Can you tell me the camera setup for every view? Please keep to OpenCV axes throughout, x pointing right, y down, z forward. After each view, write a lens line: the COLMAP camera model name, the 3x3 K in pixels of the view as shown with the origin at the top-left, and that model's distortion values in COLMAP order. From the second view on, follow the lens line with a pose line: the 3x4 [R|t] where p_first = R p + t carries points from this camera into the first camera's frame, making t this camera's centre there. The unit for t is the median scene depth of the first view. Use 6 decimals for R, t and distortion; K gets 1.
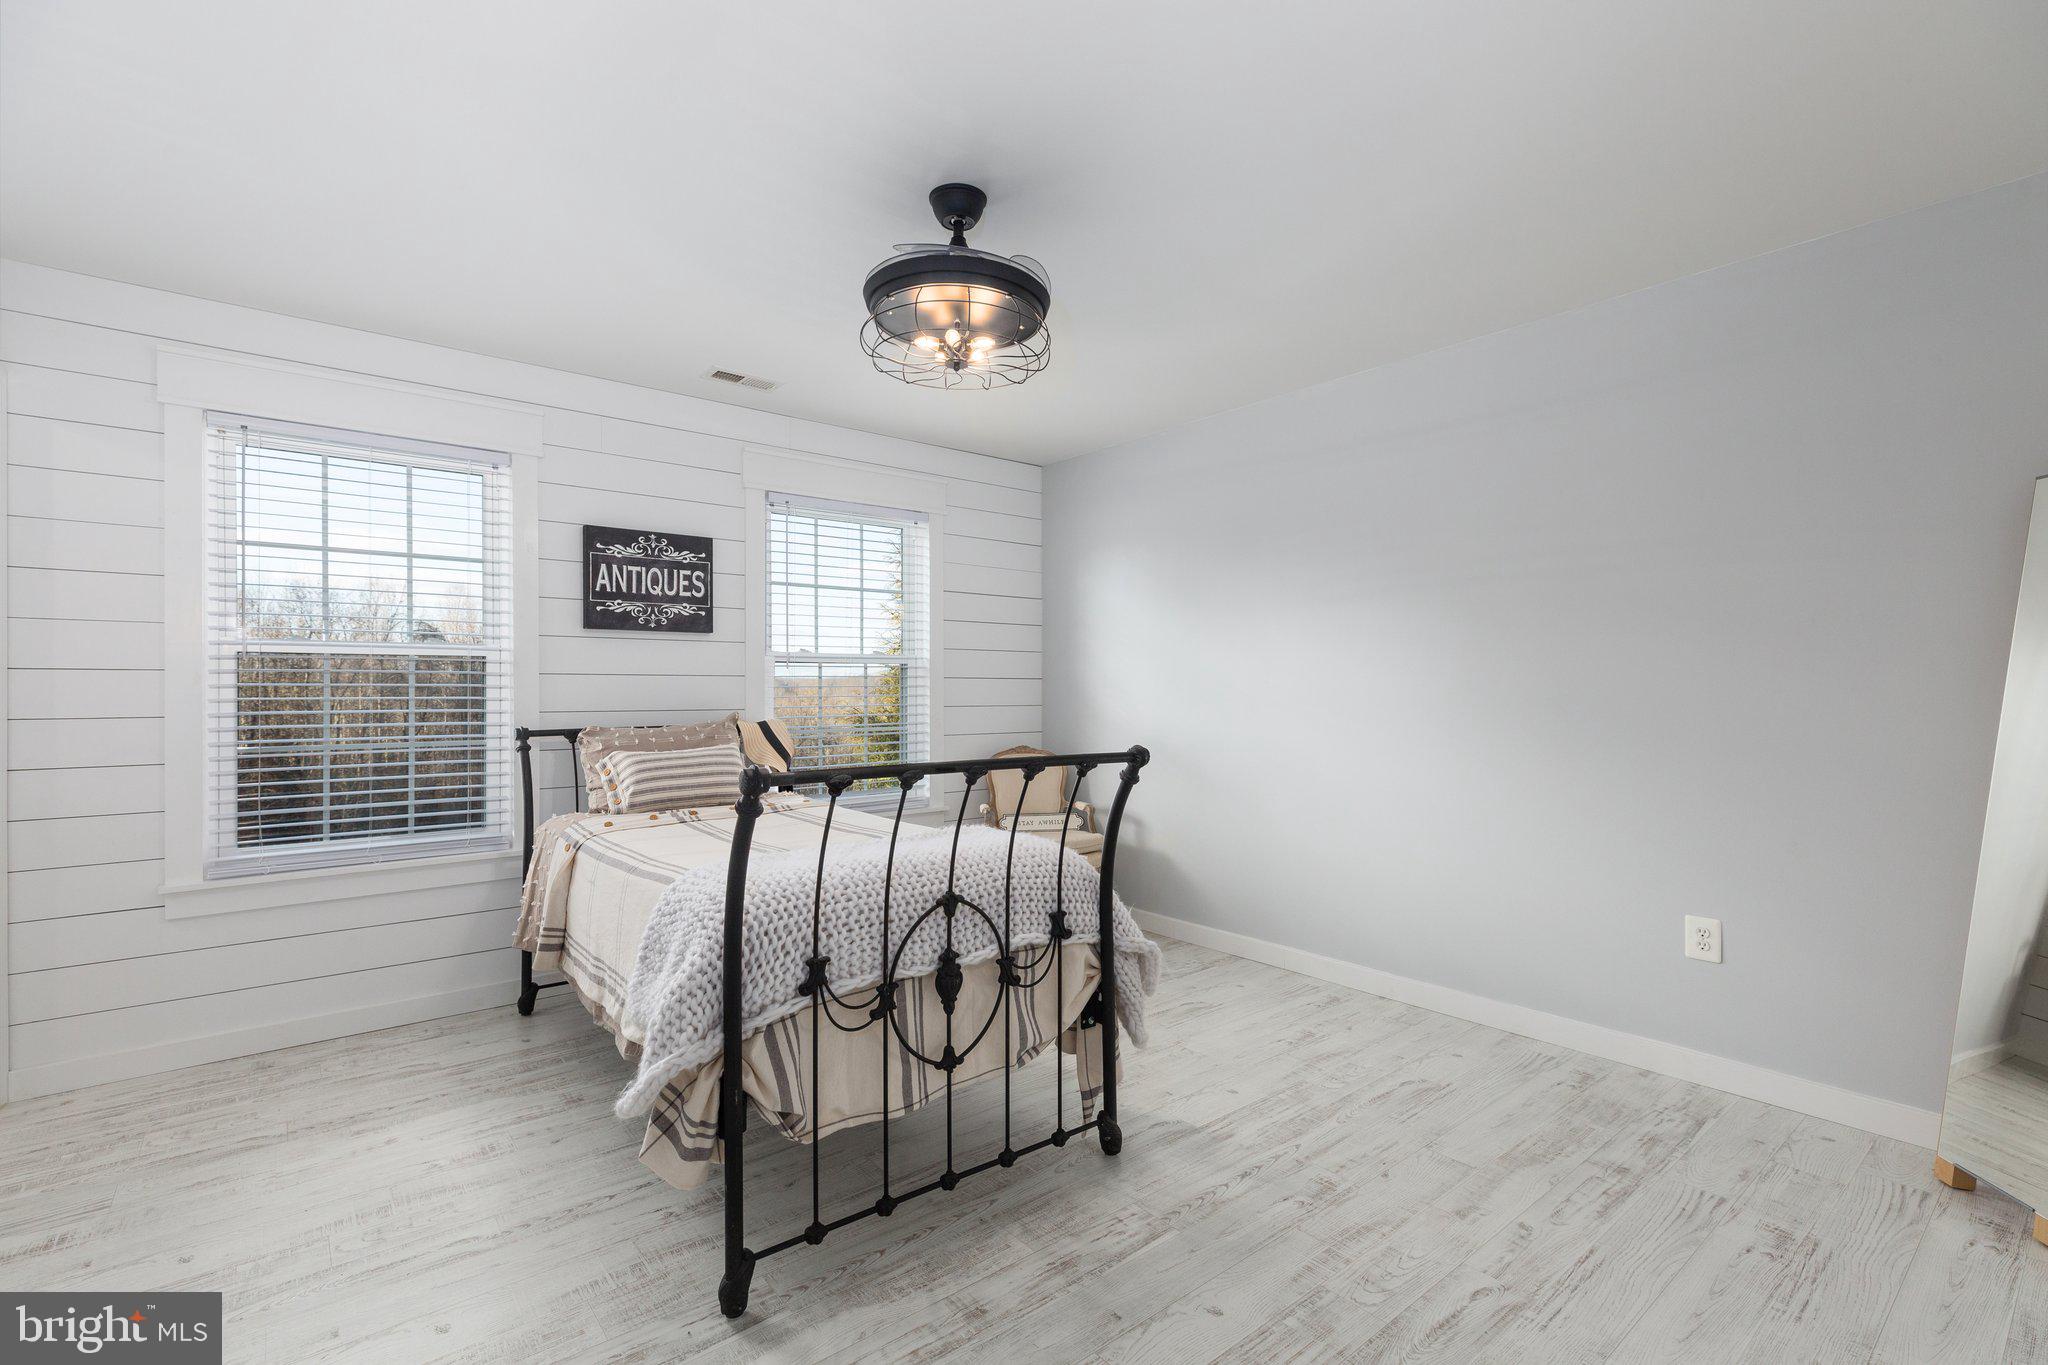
lens RADIAL K [[928.6, 0, 1014.0], [0, 928.6, 682.0], [0, 0, 1]] dist [0.003481, 0.000204]
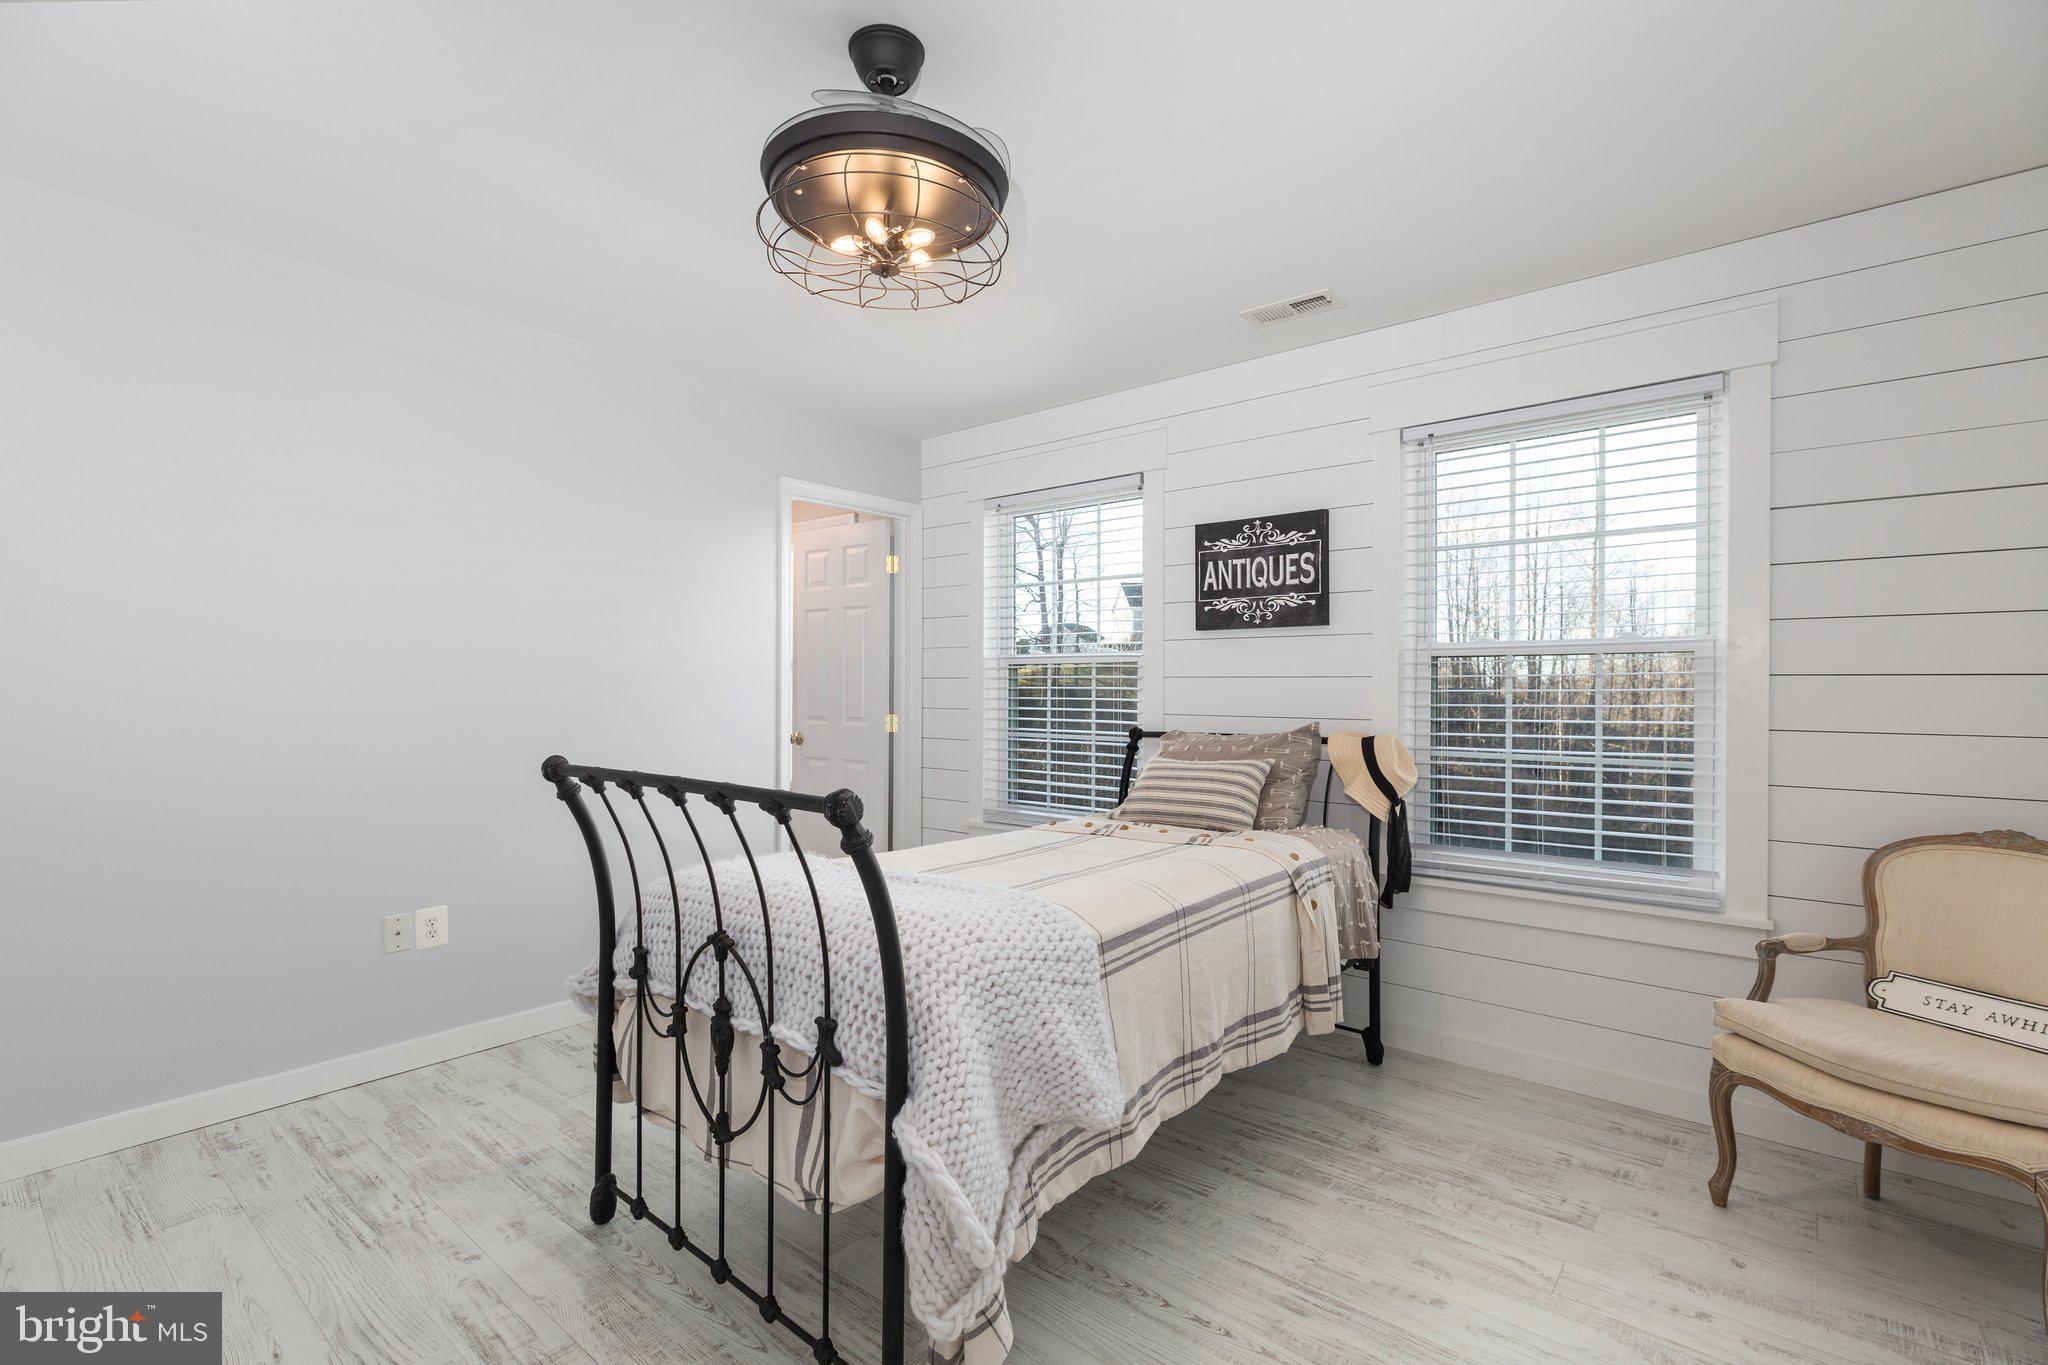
lens RADIAL K [[928.6, 0, 1015.4], [0, 928.6, 688.9], [0, 0, 1]] dist [0.003481, 0.000204]
pose [[0.189340, 0.002997, -0.981907, 0.448569], [0.003216, 0.999988, 0.003672, -0.000198], [0.981906, -0.003854, 0.189329, 0.603705]]
